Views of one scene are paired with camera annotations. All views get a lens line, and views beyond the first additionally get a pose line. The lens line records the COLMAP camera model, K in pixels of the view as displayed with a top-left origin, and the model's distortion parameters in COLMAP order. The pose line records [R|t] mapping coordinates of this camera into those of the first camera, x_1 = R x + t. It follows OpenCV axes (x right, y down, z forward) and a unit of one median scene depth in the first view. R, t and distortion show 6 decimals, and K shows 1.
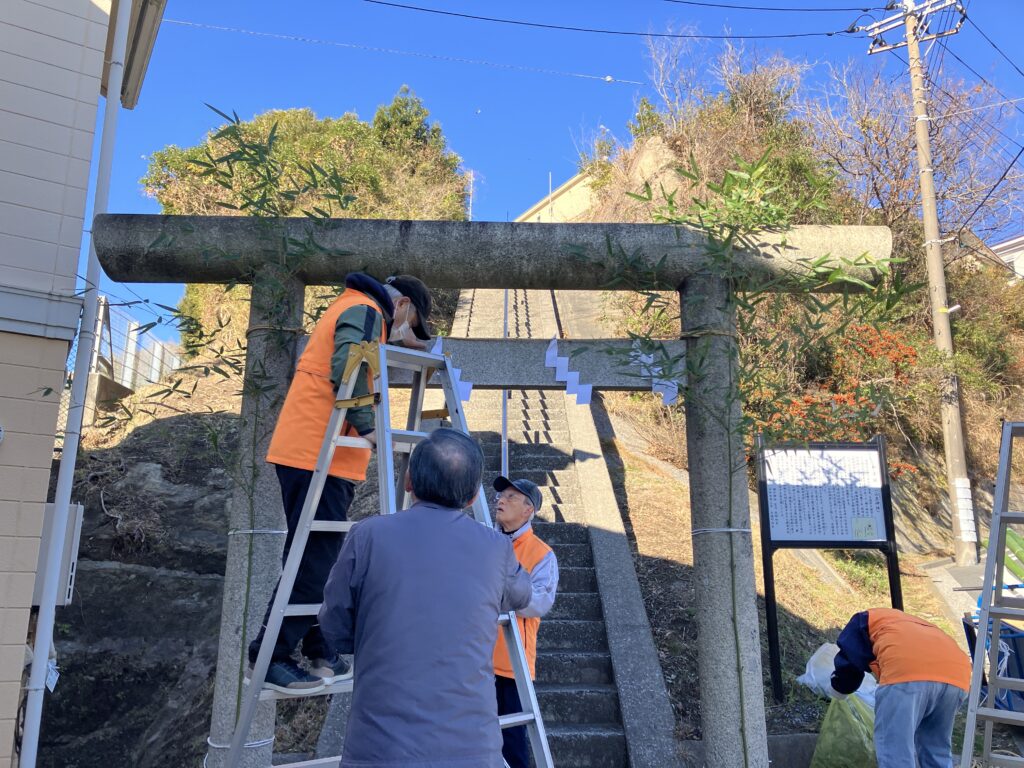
lens RADIAL K [[779.6, 0, 502.3], [0, 779.6, 411.7], [0, 0, 1]] dist [0.009130, 0.007119]
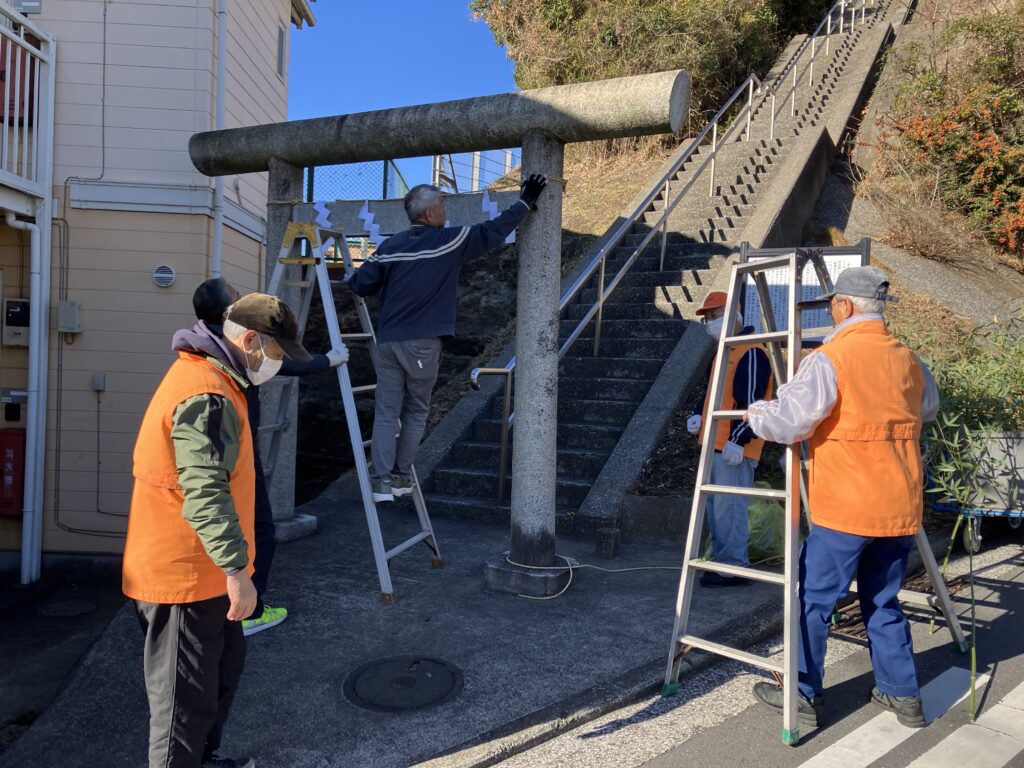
lens RADIAL K [[745.8, 0, 512.0], [0, 745.8, 384.0], [0, 0, 1]] dist [0.000856, -0.000641]
pose [[0.891567, 0.040960, -0.451032, 0.289037], [0.069211, 0.971881, 0.225073, -0.021432], [0.447568, -0.231884, 0.863662, -0.049929]]
